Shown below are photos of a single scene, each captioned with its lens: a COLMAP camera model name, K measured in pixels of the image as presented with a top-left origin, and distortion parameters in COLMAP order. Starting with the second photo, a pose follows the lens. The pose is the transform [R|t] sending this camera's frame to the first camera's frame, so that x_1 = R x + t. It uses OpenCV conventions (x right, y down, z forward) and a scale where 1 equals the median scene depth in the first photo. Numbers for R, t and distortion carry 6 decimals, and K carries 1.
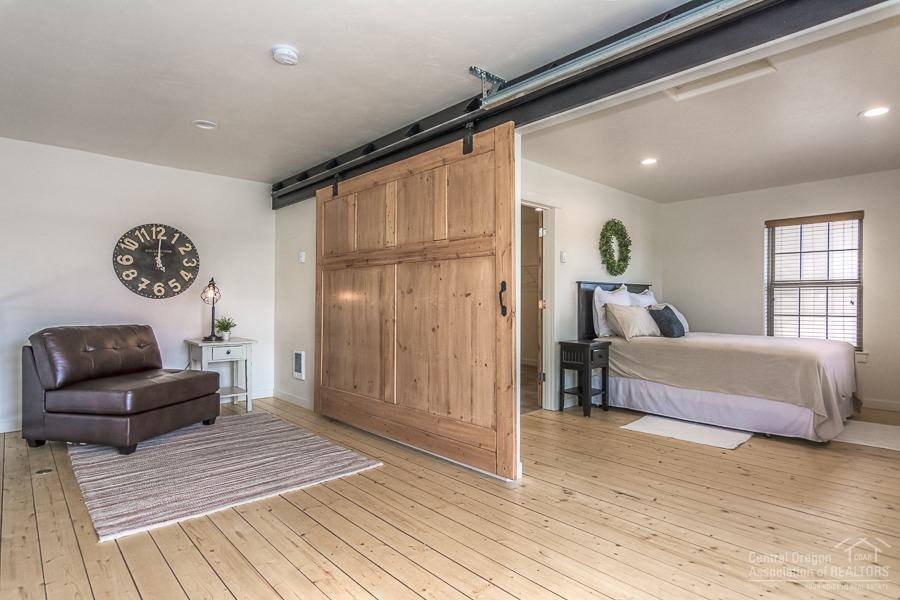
lens RADIAL K [[473.8, 0, 450.0], [0, 473.8, 300.0], [0, 0, 1]] dist [0.002201, 0.001037]
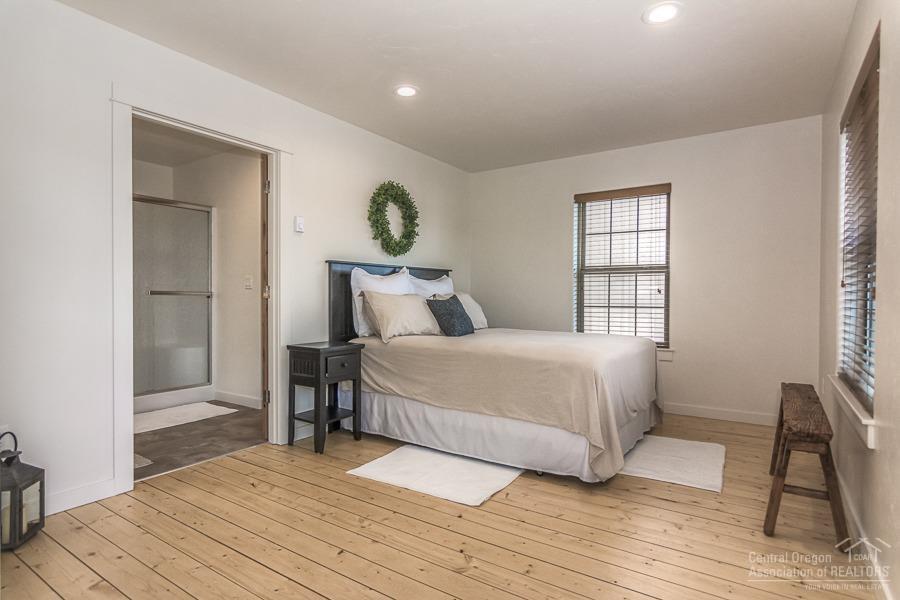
lens RADIAL K [[473.8, 0, 450.0], [0, 473.8, 300.0], [0, 0, 1]] dist [0.002201, 0.001037]
pose [[0.973579, -0.000898, 0.228348, 0.303278], [-0.002024, 0.999919, 0.012561, 0.012042], [-0.228341, -0.012691, 0.973499, 0.271293]]
